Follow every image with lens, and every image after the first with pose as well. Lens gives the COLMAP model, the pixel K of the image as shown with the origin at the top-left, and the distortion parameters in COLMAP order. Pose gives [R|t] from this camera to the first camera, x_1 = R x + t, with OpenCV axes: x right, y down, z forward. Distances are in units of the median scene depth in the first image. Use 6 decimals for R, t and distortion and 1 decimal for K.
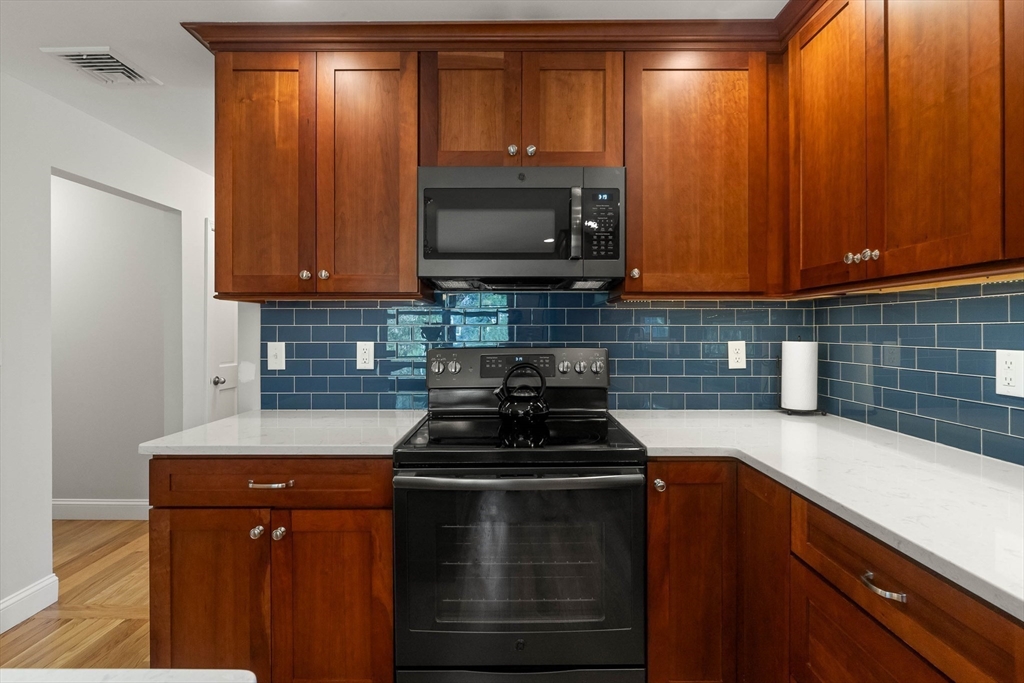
lens RADIAL K [[479.5, 0, 515.5], [0, 479.5, 331.3], [0, 0, 1]] dist [-0.001922, -0.000193]
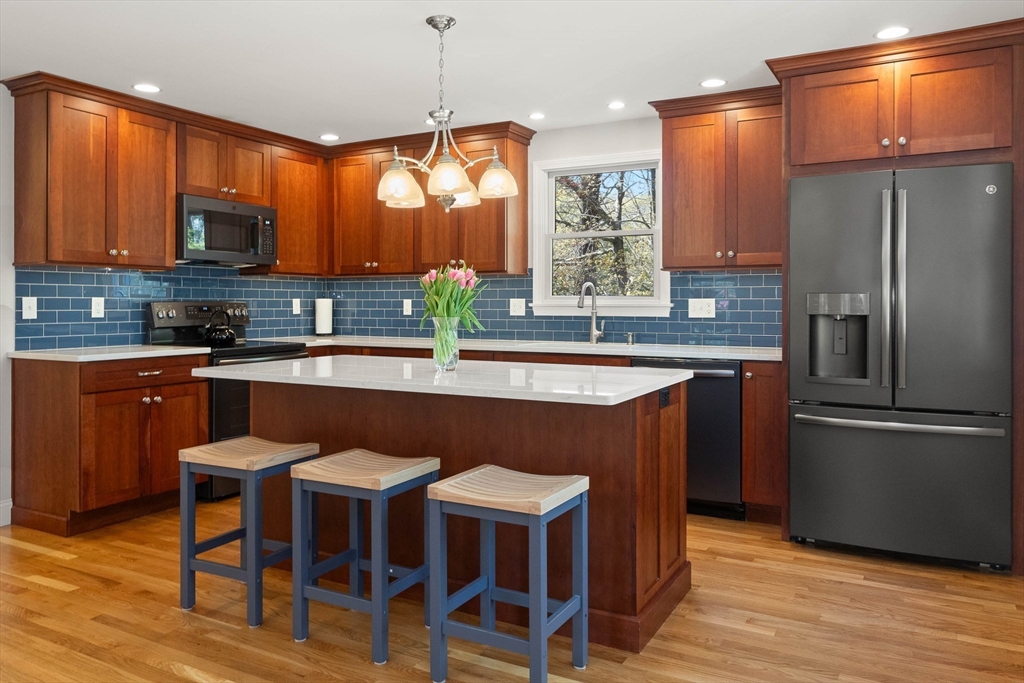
lens RADIAL K [[731.4, 0, 511.2], [0, 731.4, 299.3], [0, 0, 1]] dist [0.004083, 0.001539]
pose [[0.478020, 0.006531, 0.878325, -1.869397], [0.002021, 0.999962, -0.008535, 0.055486], [-0.878347, 0.005855, 0.477988, -1.229710]]
